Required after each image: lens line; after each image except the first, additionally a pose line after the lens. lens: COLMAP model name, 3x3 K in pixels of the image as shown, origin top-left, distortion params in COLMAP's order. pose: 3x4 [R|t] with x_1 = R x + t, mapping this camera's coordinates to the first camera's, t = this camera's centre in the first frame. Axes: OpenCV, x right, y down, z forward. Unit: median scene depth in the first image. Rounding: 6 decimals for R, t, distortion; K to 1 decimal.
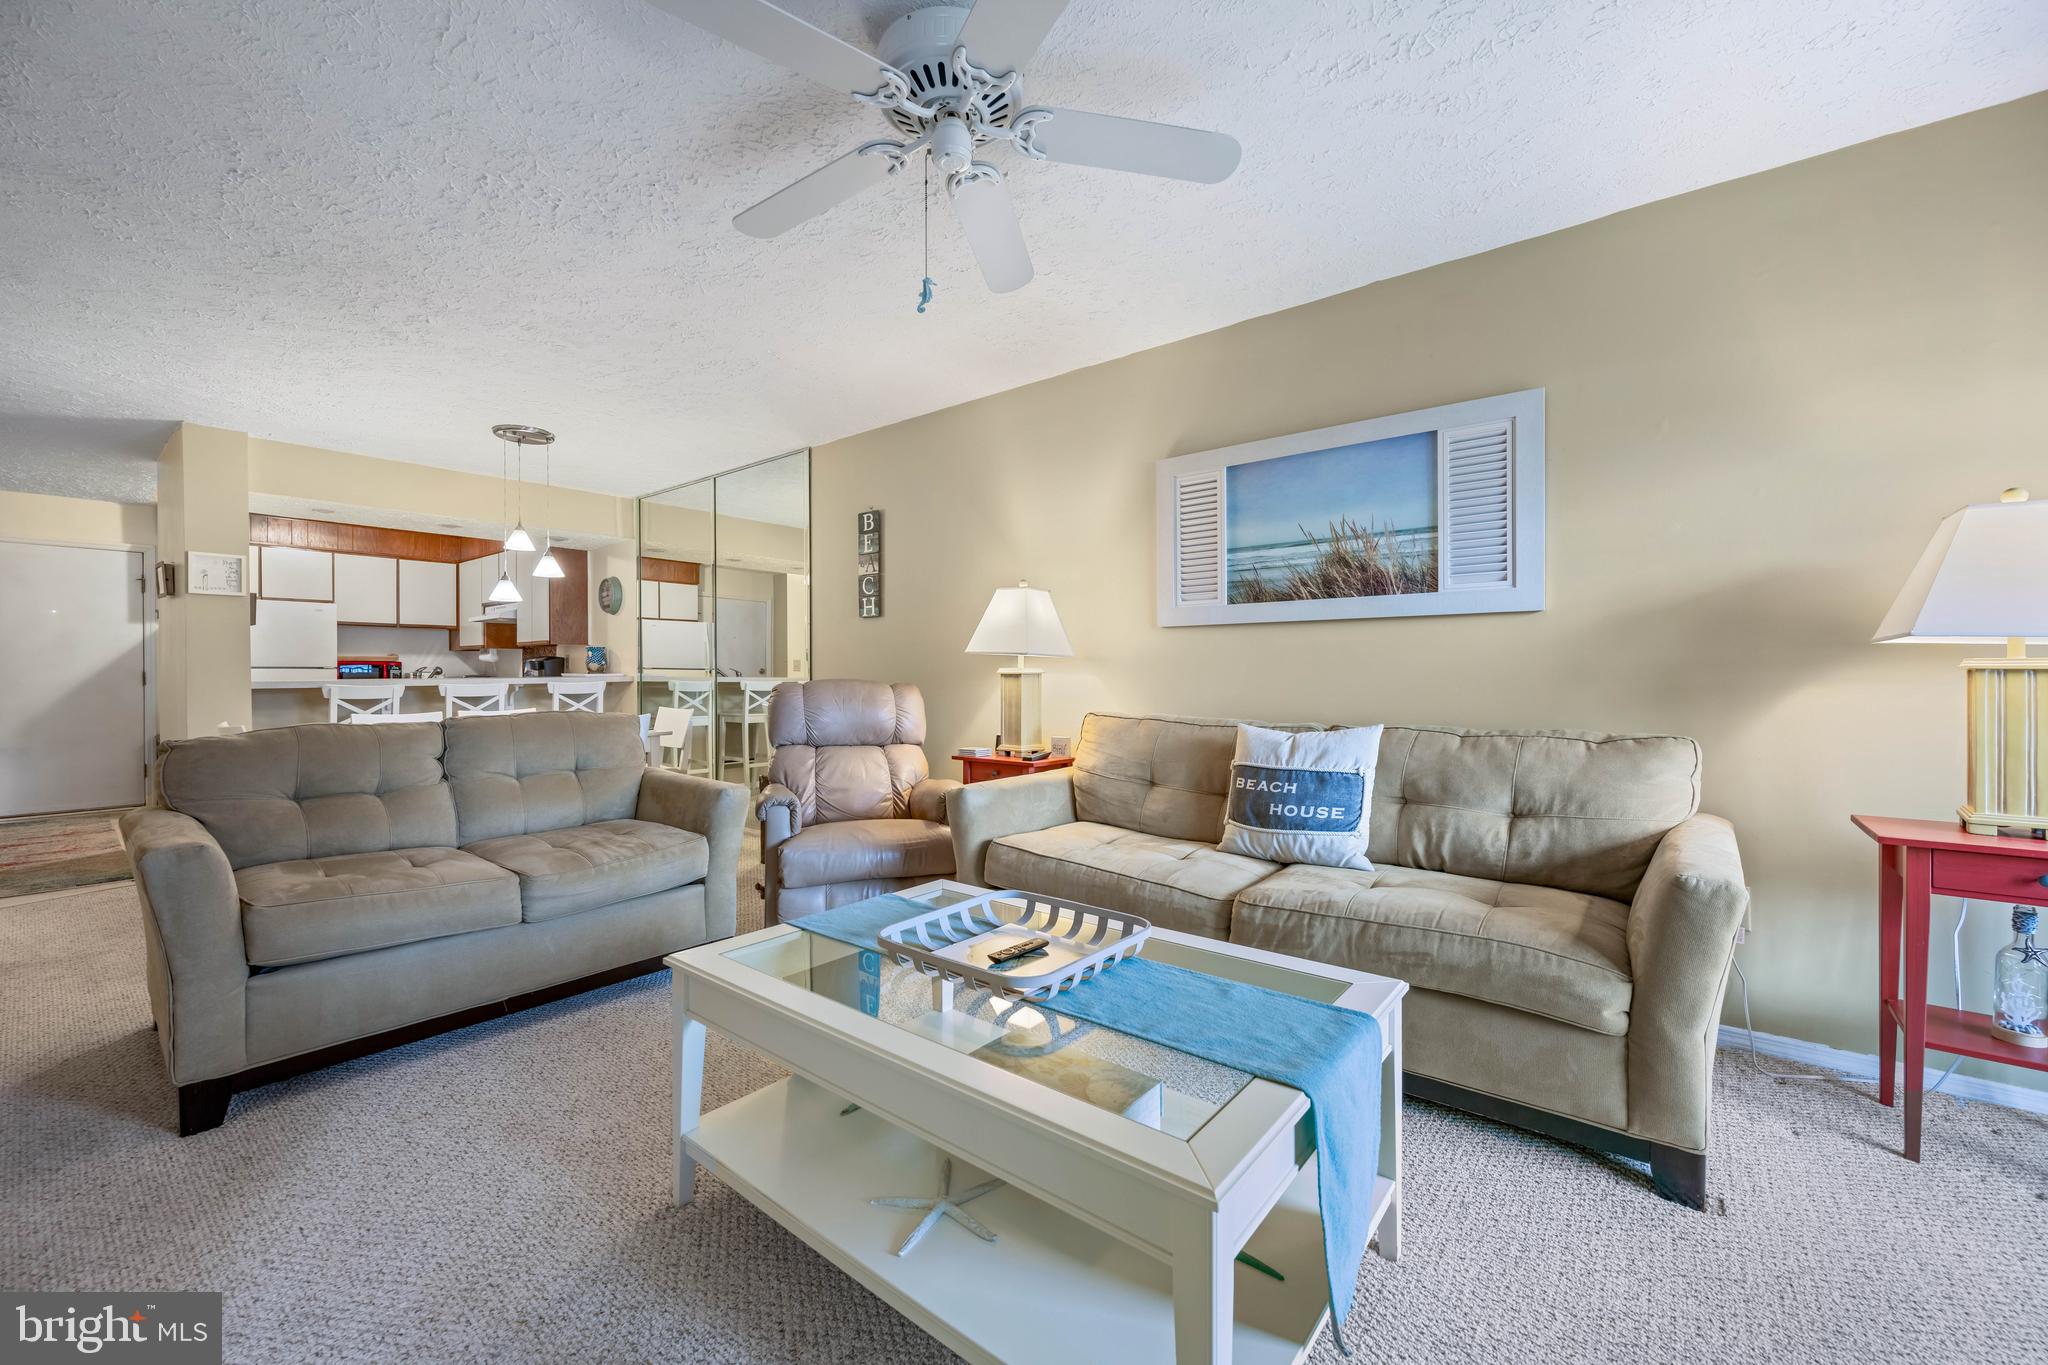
lens RADIAL K [[799.0, 0, 1013.3], [0, 799.0, 678.6], [0, 0, 1]] dist [-0.000023, 0.000270]
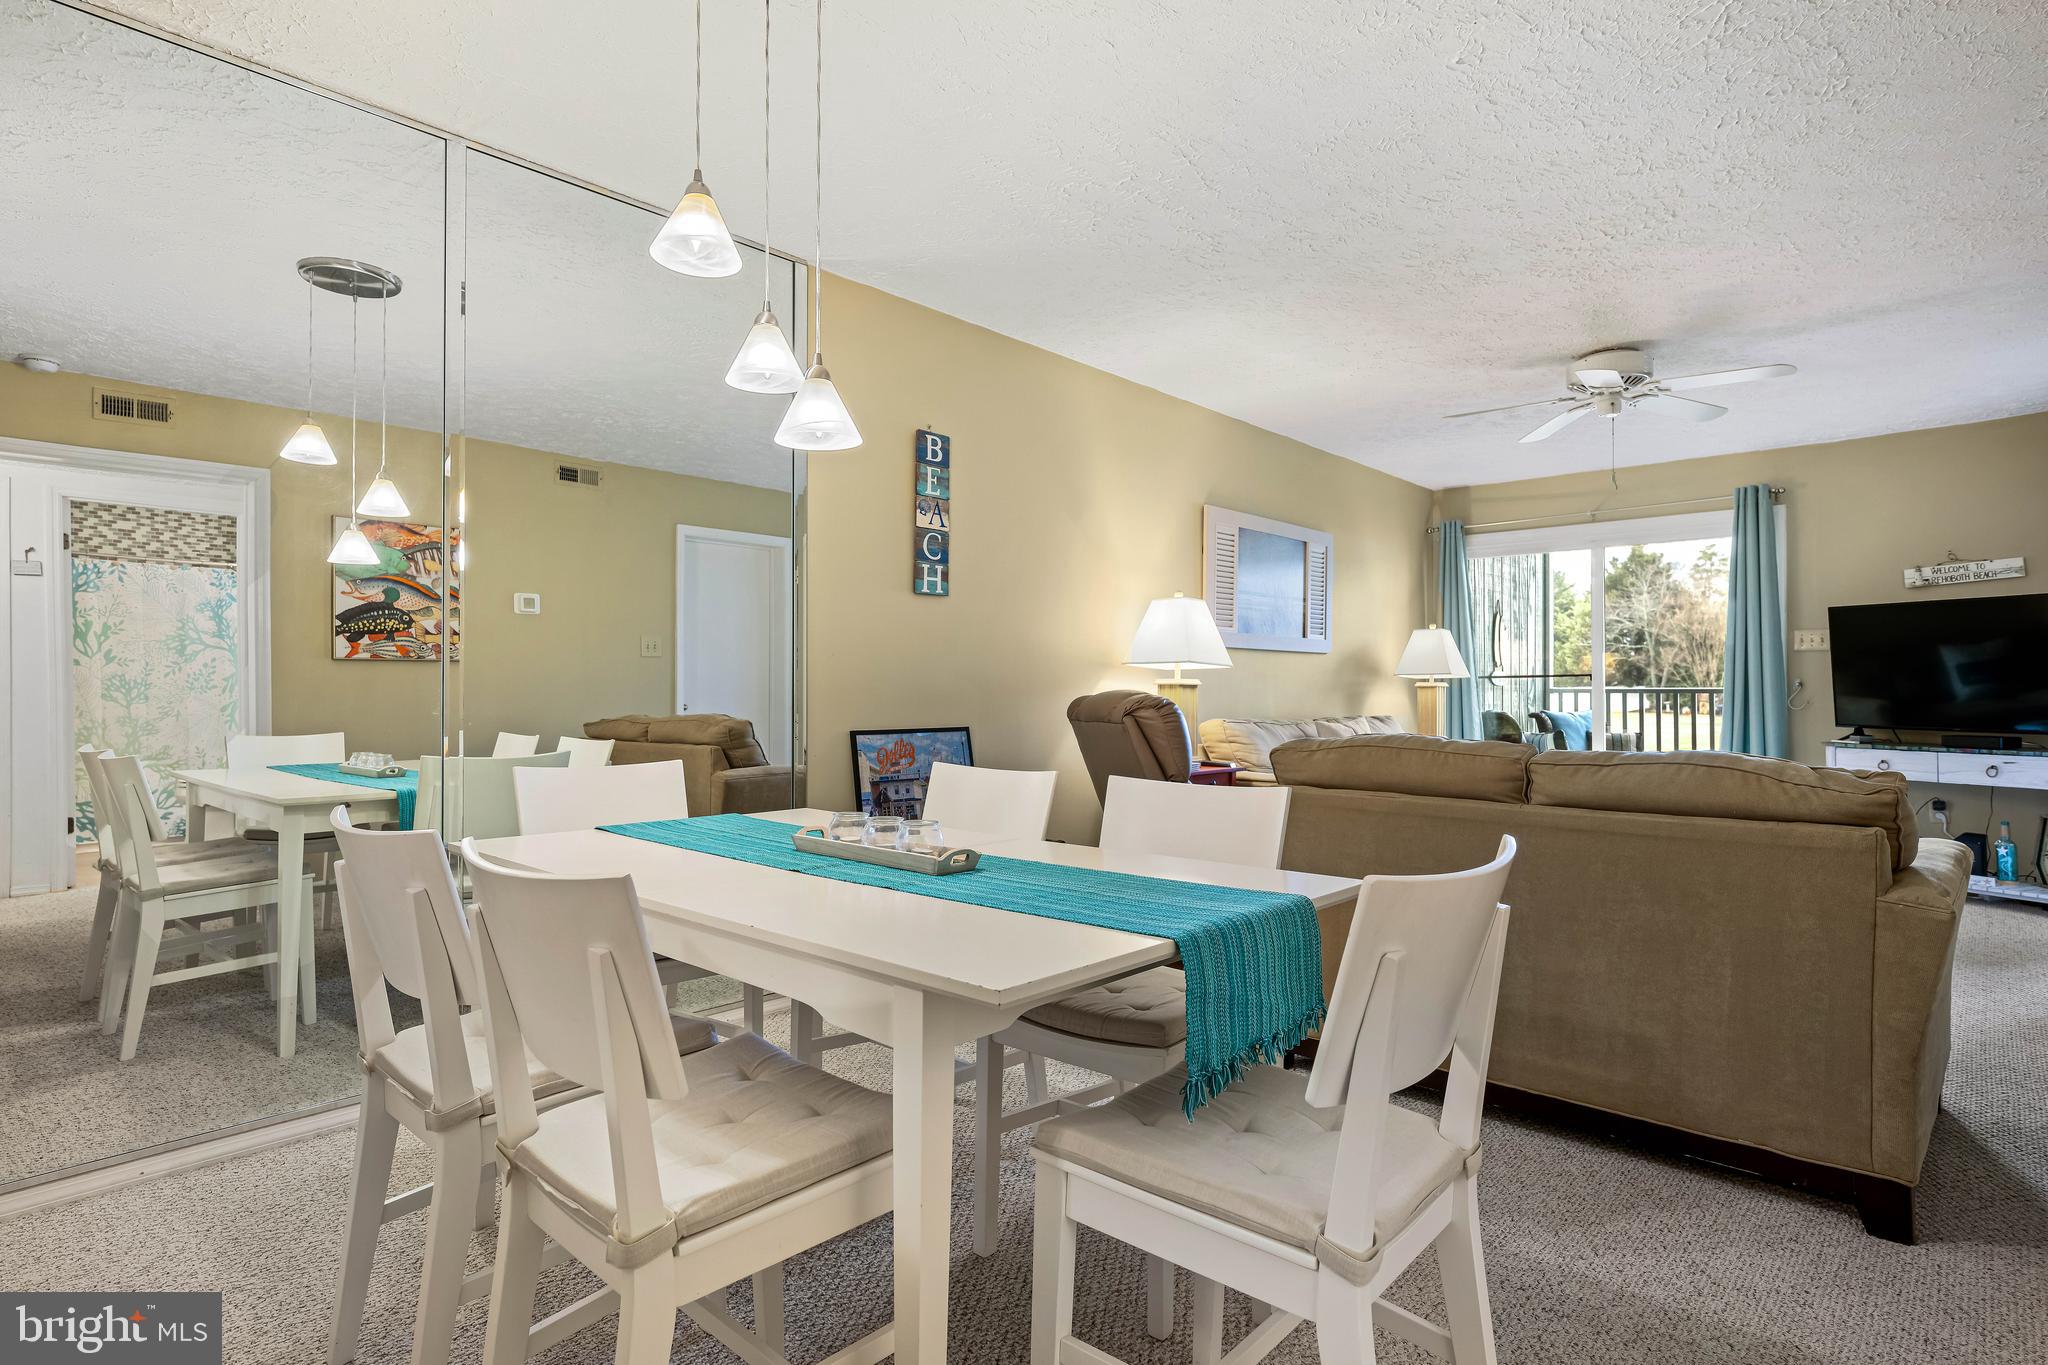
lens RADIAL K [[1066.0, 0, 1020.7], [0, 1066.0, 689.0], [0, 0, 1]] dist [-0.000083, -0.000654]
pose [[0.067574, 0.002285, 0.997712, -1.524227], [-0.001794, 0.999996, -0.002169, 0.002926], [-0.997713, -0.001644, 0.067578, 1.267960]]
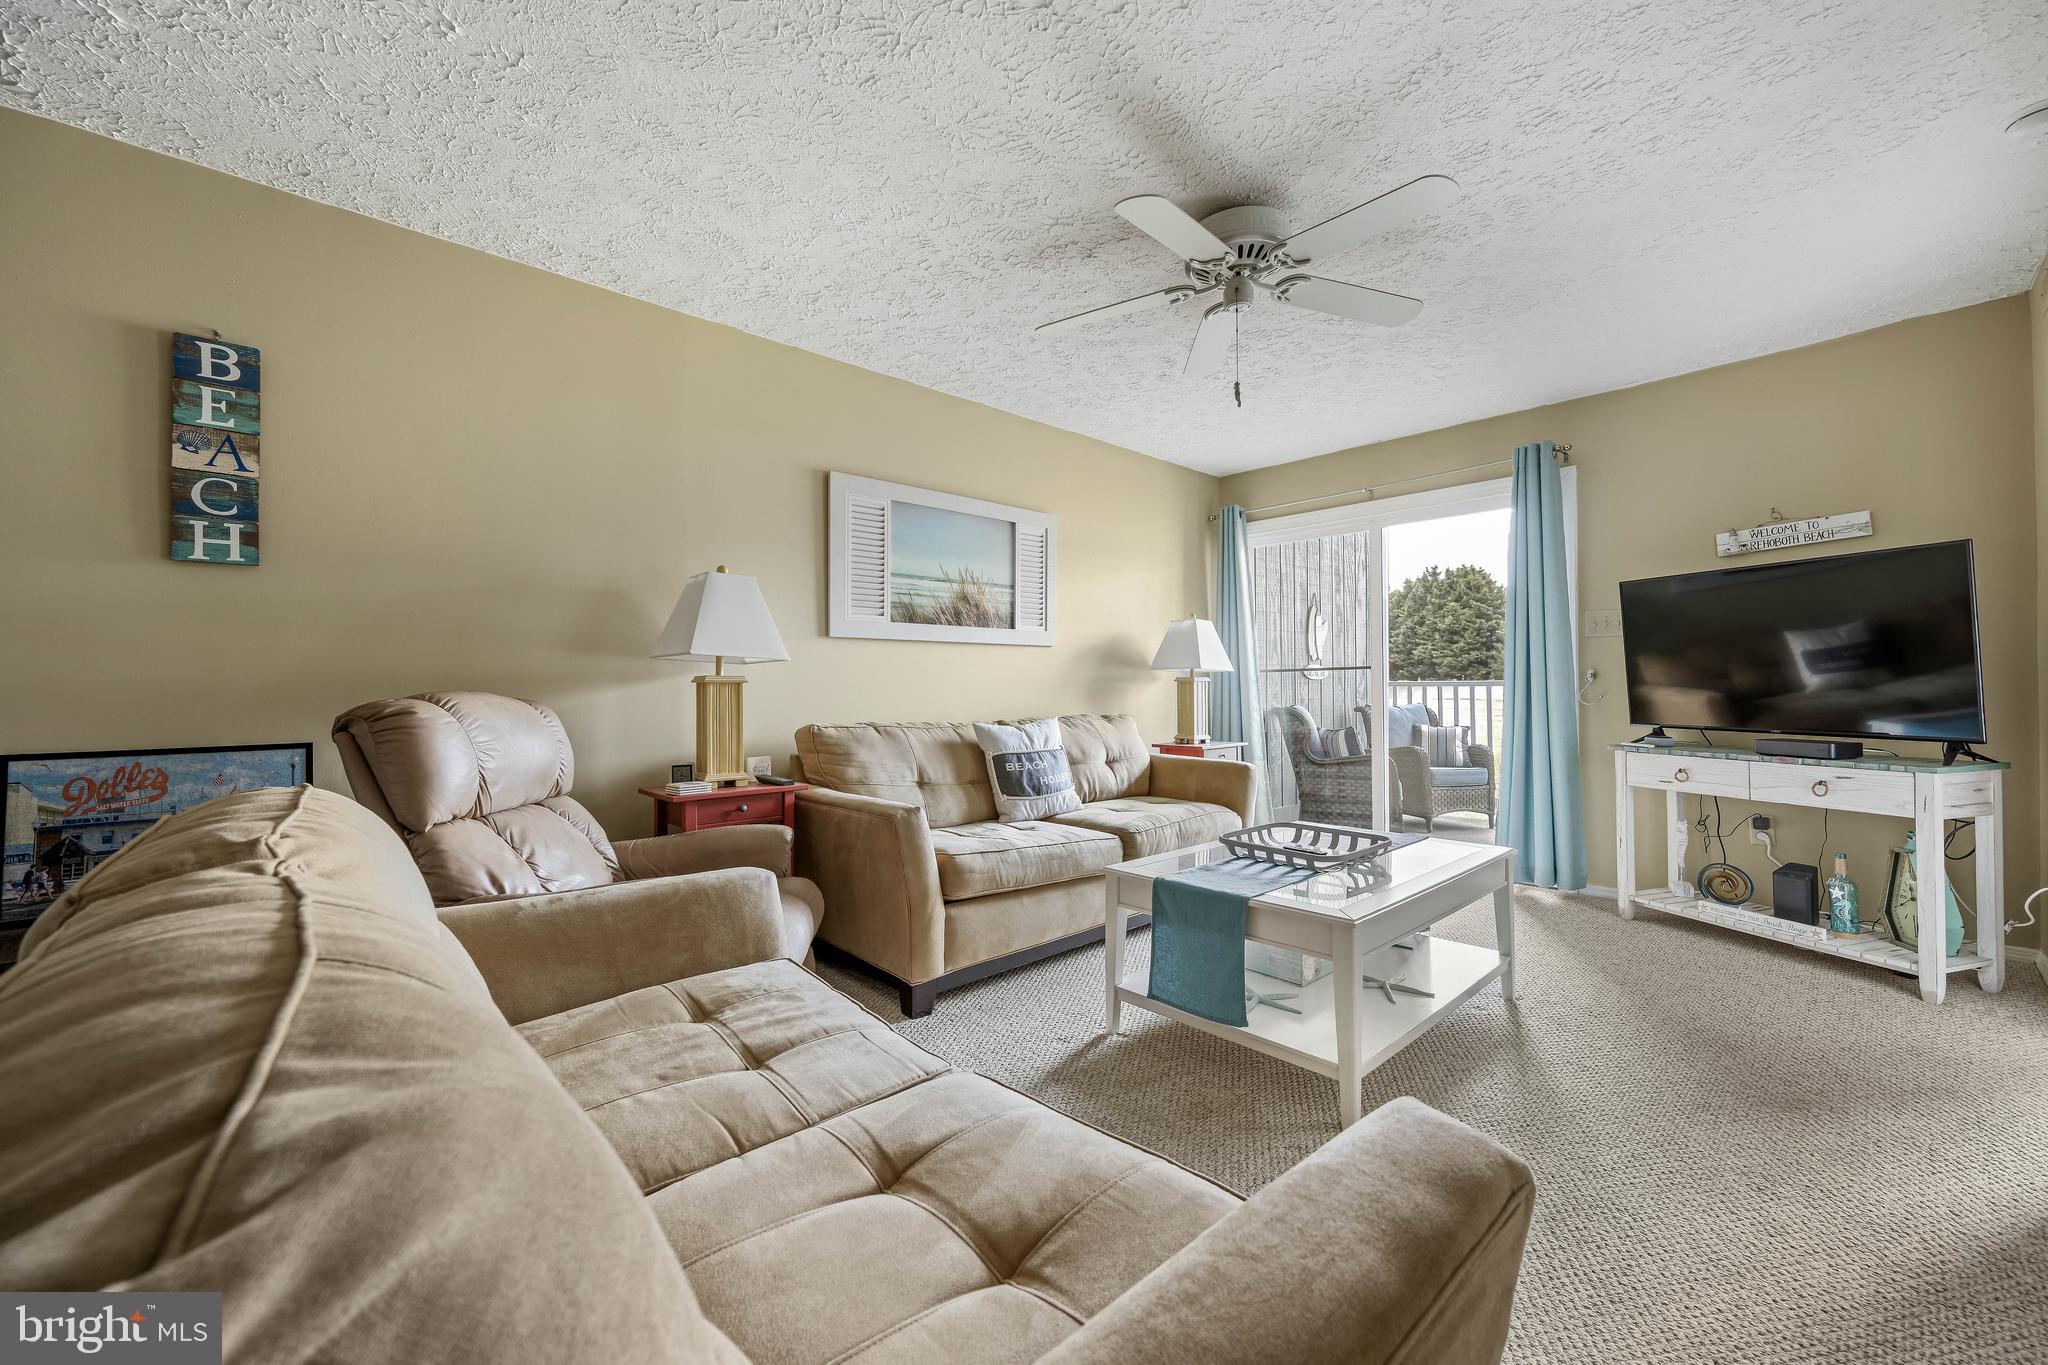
lens RADIAL K [[799.0, 0, 1029.2], [0, 799.0, 686.4], [0, 0, 1]] dist [-0.000023, 0.000270]
pose [[0.148435, -0.000925, 0.988922, -0.843803], [0.006515, 0.999979, -0.000043, -0.000671], [-0.988901, 0.006449, 0.148437, 0.660226]]
